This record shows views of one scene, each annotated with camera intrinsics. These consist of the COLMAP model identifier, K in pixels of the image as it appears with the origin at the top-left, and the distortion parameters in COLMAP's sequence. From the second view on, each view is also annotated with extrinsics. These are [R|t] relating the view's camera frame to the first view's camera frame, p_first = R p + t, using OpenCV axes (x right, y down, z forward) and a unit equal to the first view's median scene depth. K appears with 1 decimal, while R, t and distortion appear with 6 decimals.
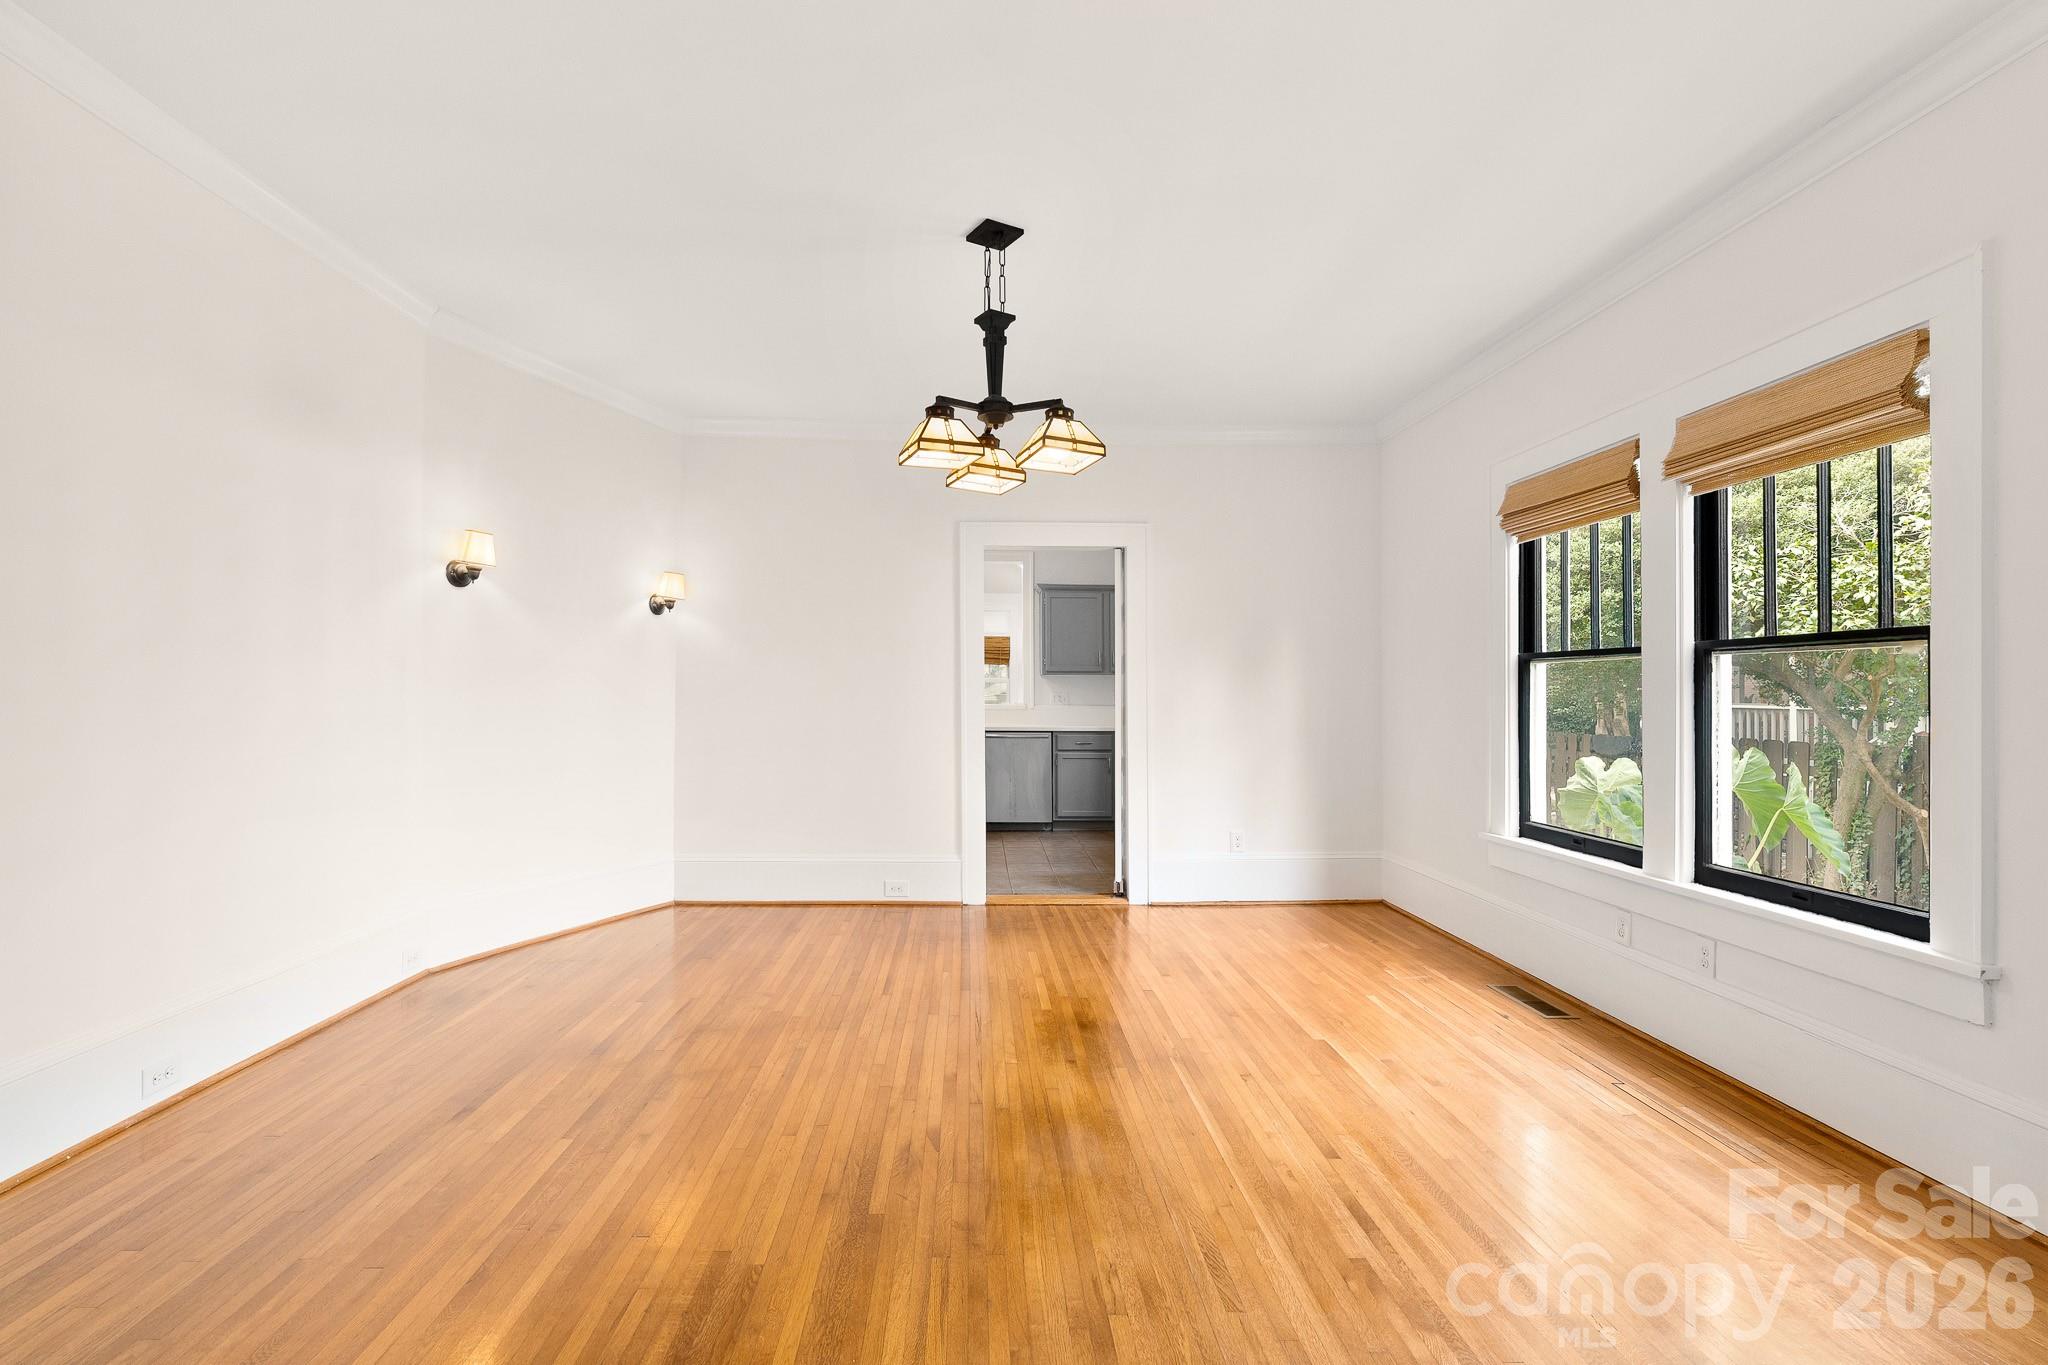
lens RADIAL K [[931.0, 0, 1013.1], [0, 931.0, 684.0], [0, 0, 1]] dist [-0.005263, -0.000523]
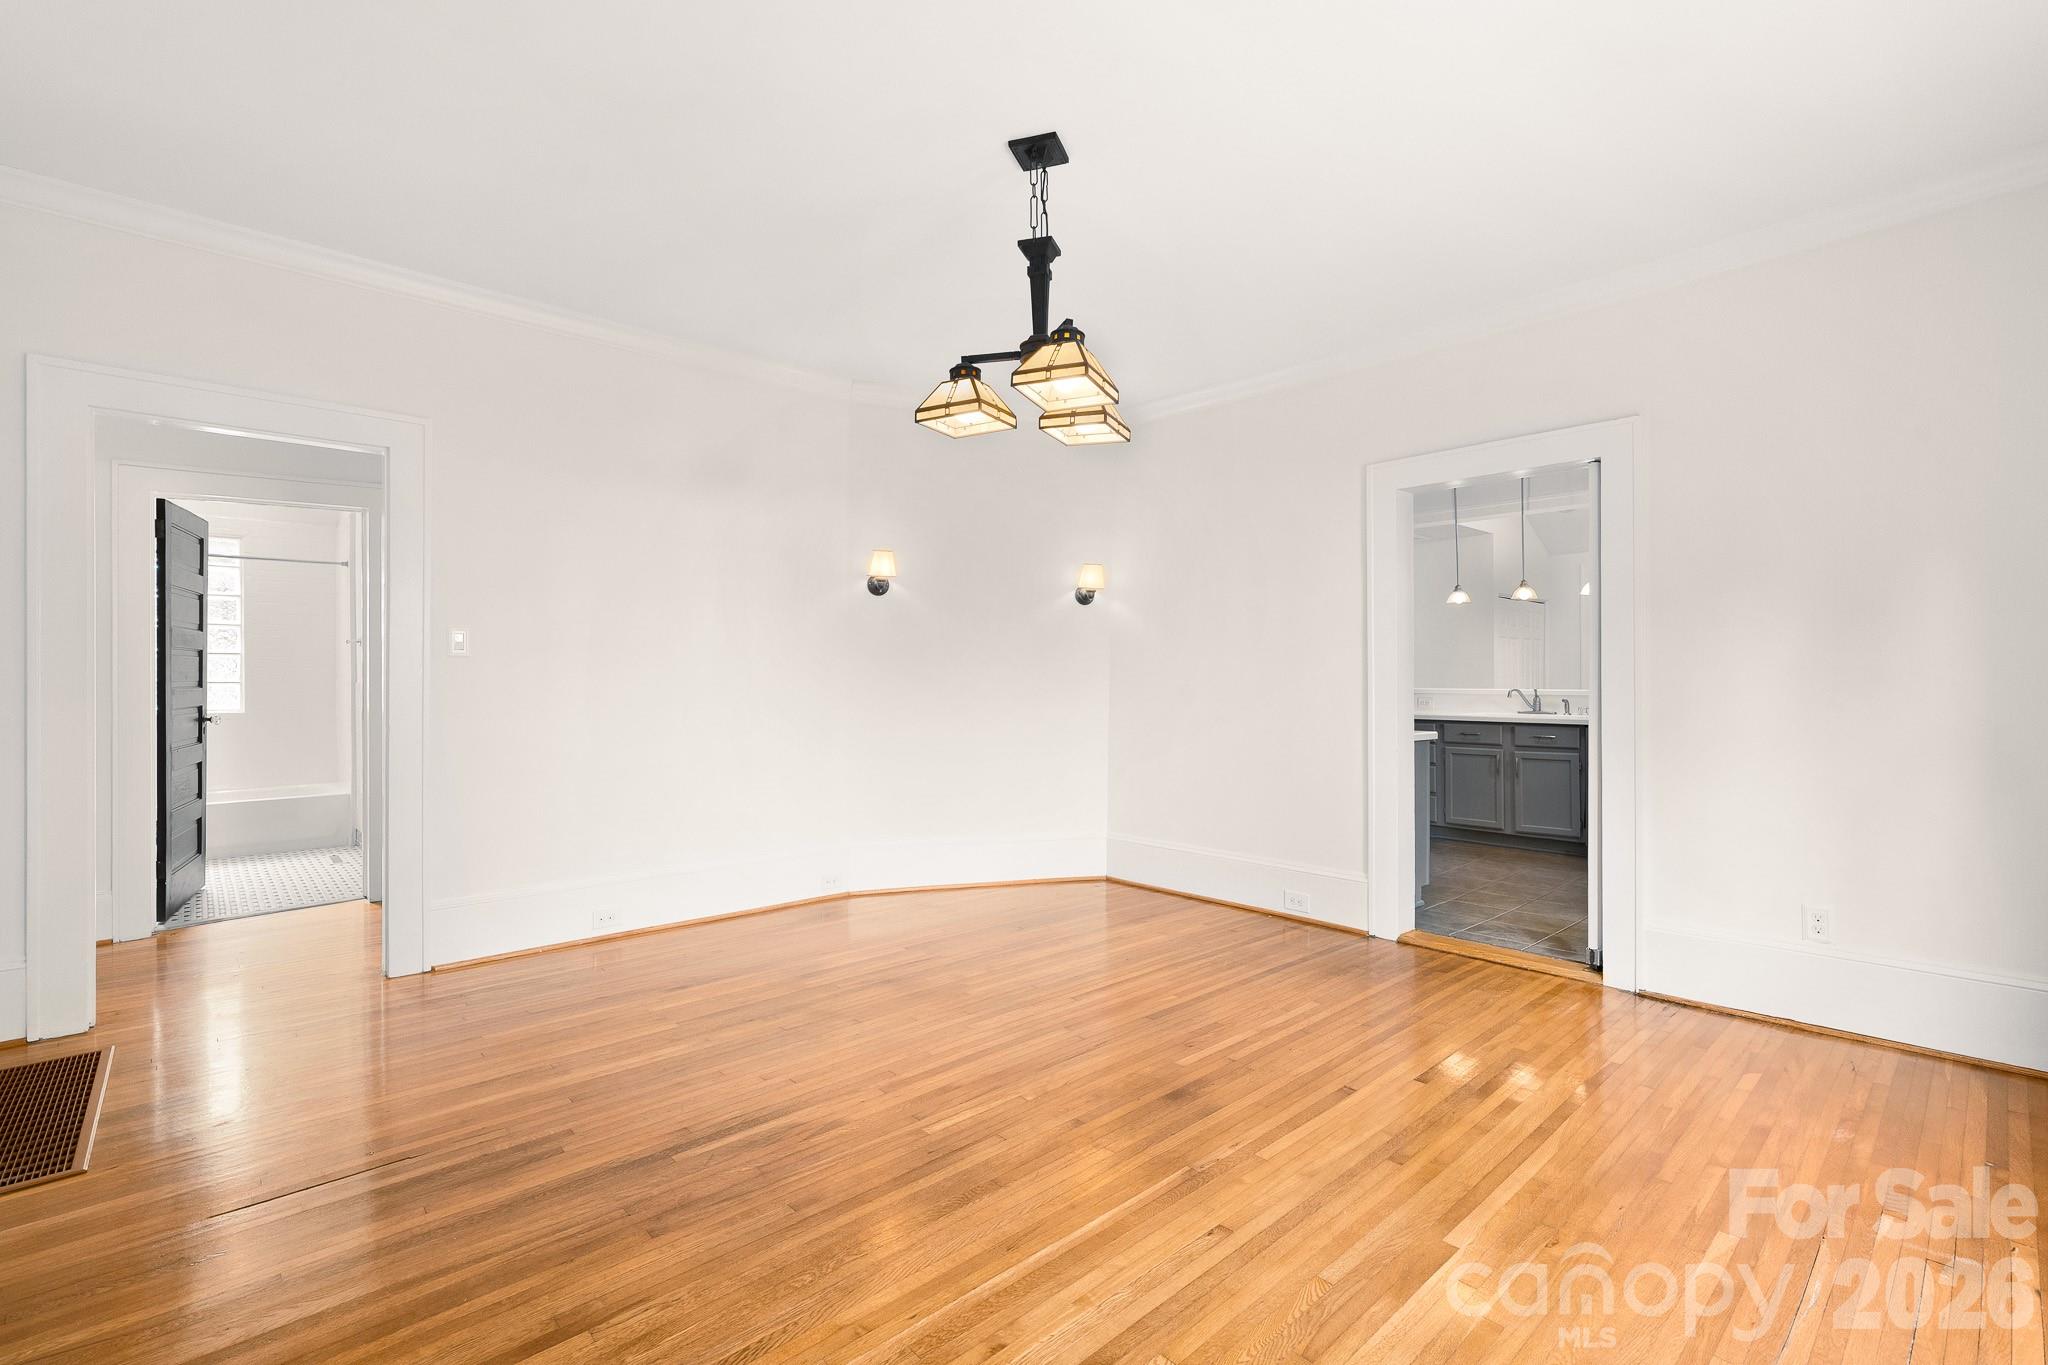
lens RADIAL K [[931.0, 0, 1027.5], [0, 931.0, 685.1], [0, 0, 1]] dist [-0.005263, -0.000523]
pose [[0.646119, -0.002812, -0.763232, 0.526076], [0.013887, 0.999871, 0.008073, 0.009728], [0.763110, -0.015815, 0.646075, 0.349525]]
